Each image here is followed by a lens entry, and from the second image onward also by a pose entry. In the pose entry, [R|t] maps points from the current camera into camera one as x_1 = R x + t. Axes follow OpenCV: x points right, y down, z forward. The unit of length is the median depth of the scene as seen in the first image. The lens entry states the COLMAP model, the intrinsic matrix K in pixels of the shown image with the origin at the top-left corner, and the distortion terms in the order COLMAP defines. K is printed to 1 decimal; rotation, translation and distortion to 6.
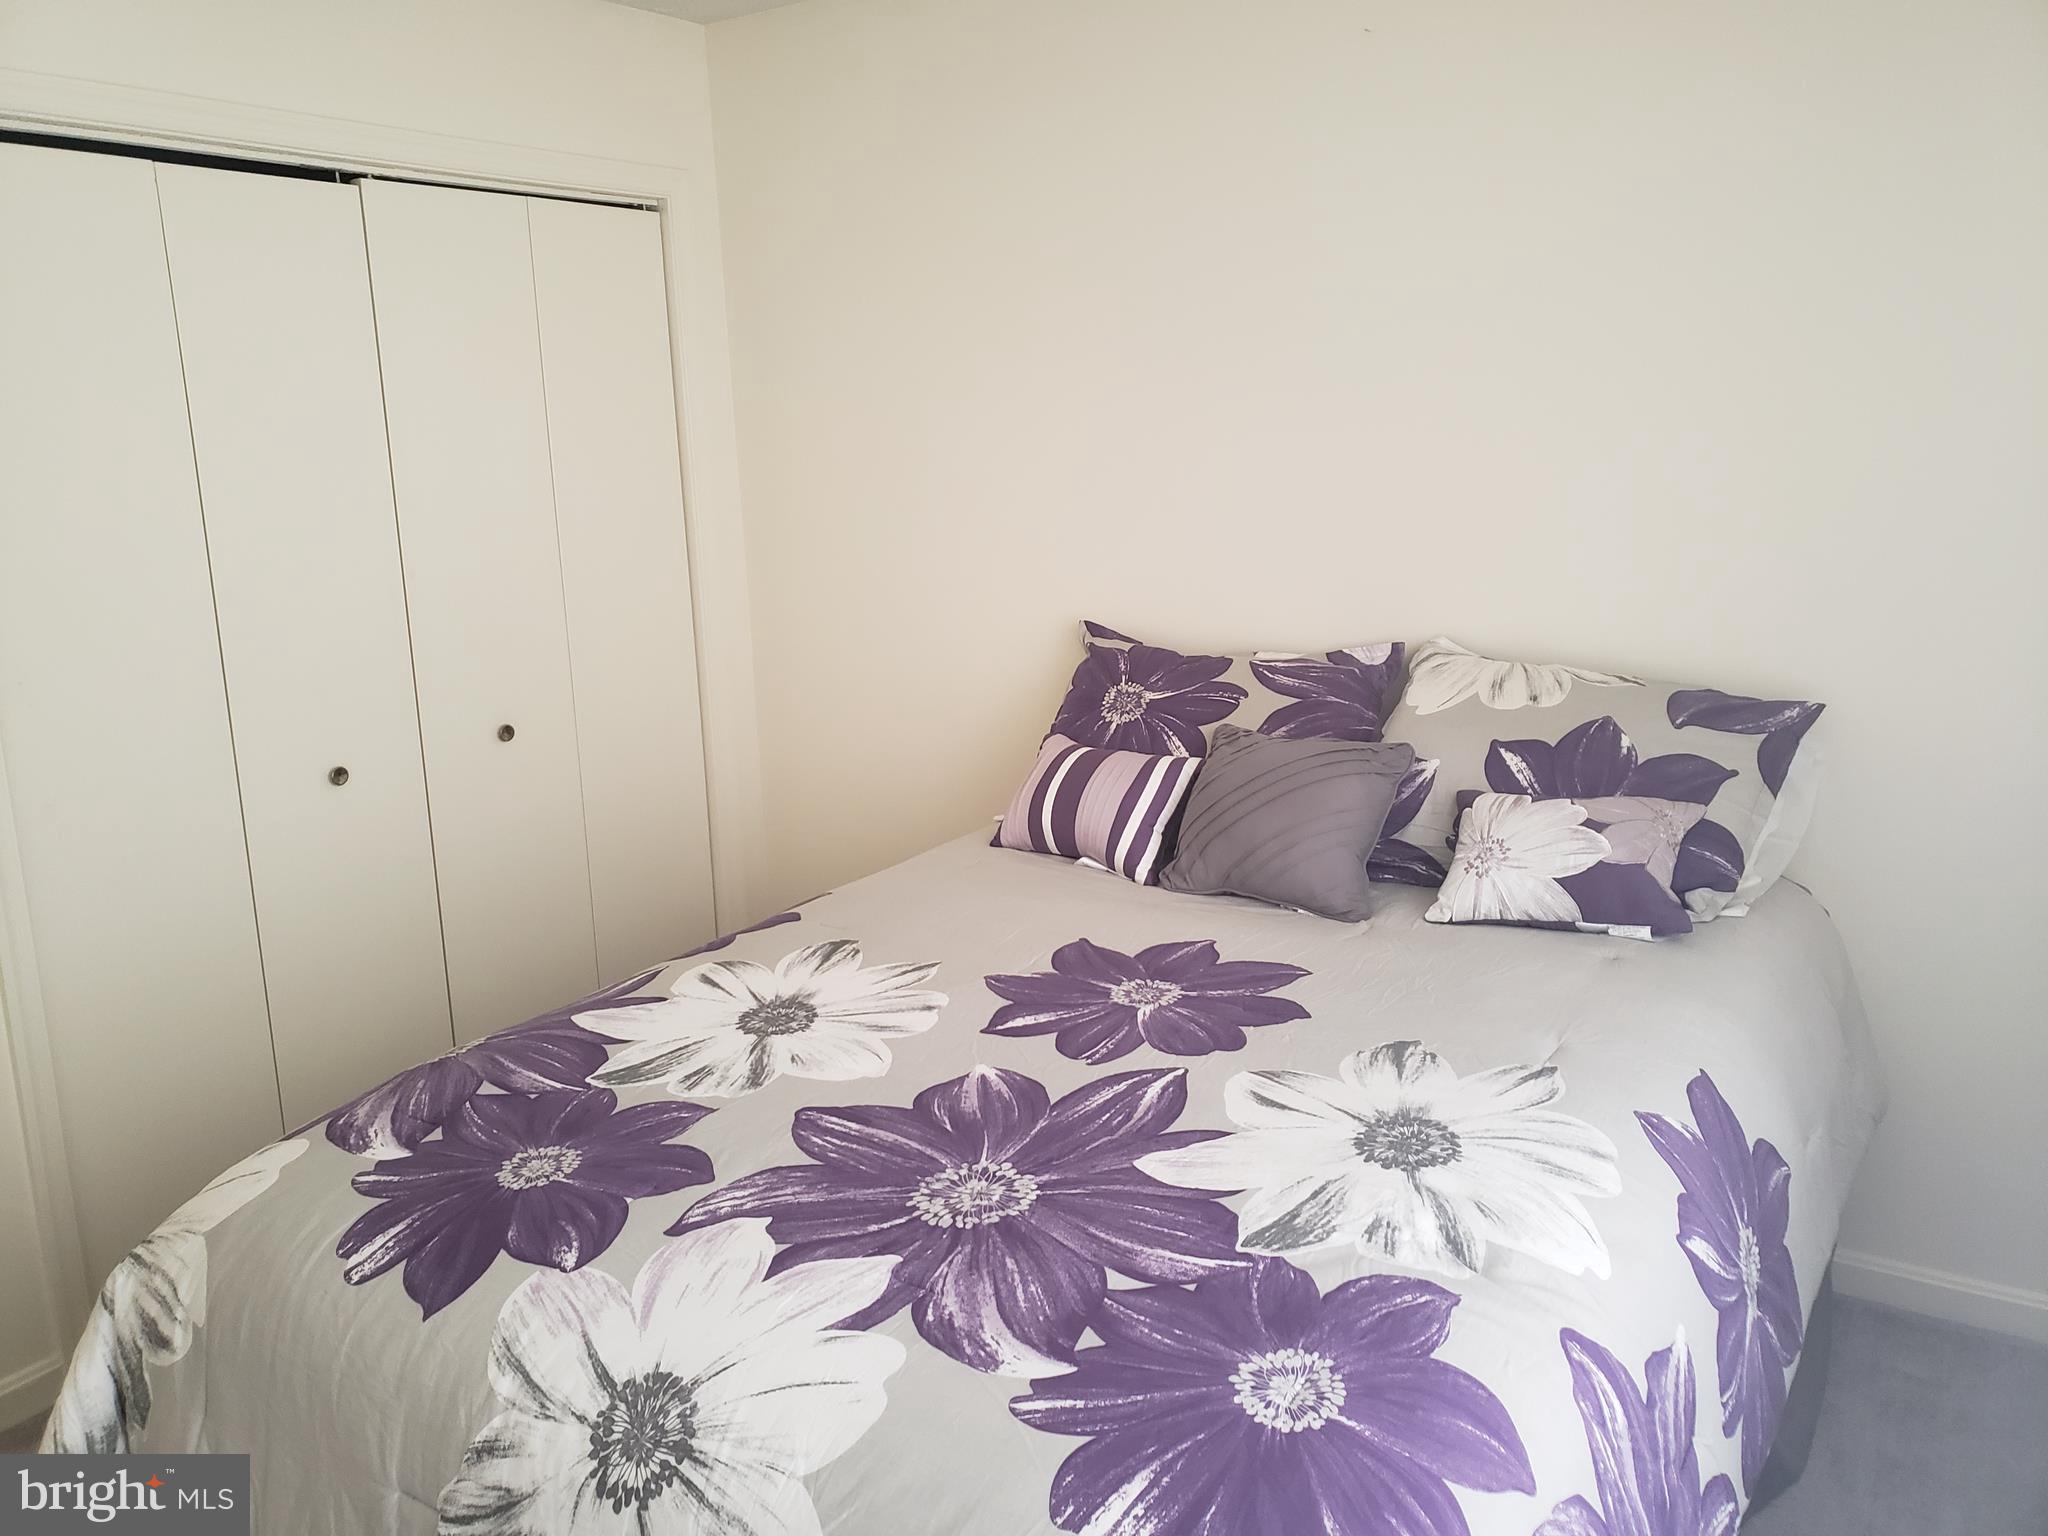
lens RADIAL K [[1596.2, 0, 1039.0], [0, 1596.2, 764.6], [0, 0, 1]] dist [0.033544, -0.025101]
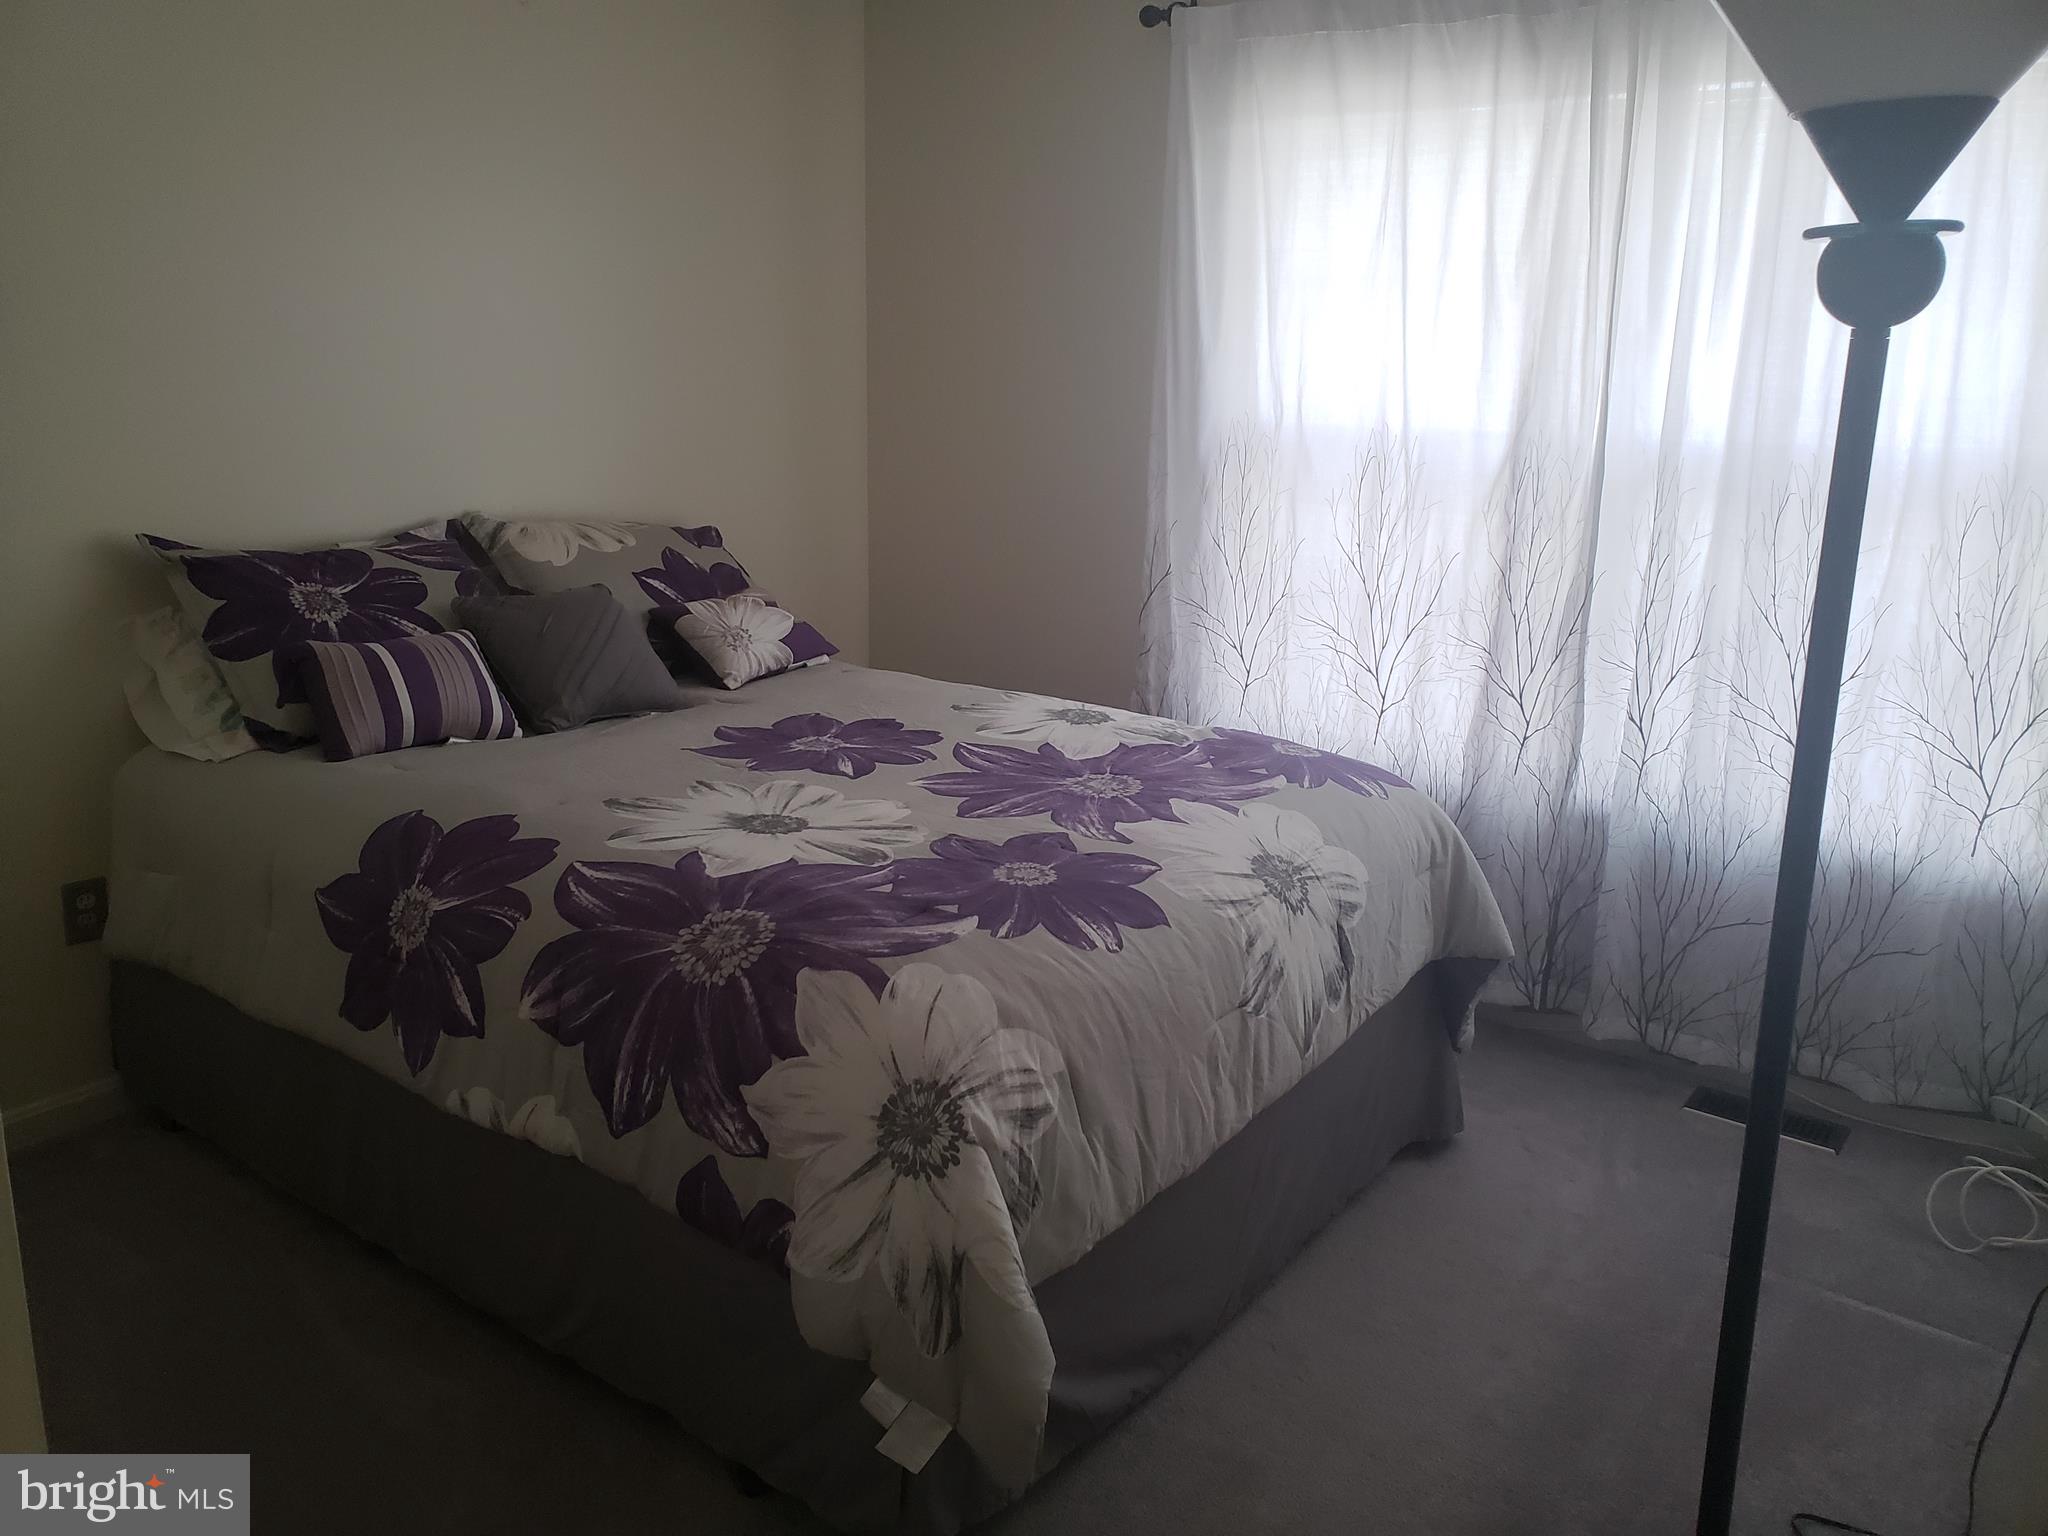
lens RADIAL K [[1596.2, 0, 1040.1], [0, 1596.2, 776.0], [0, 0, 1]] dist [0.033544, -0.025101]
pose [[0.038088, -0.218475, 0.975099, -1.556516], [0.190153, 0.959561, 0.207566, -0.095738], [-0.981015, 0.177513, 0.078091, 0.862137]]
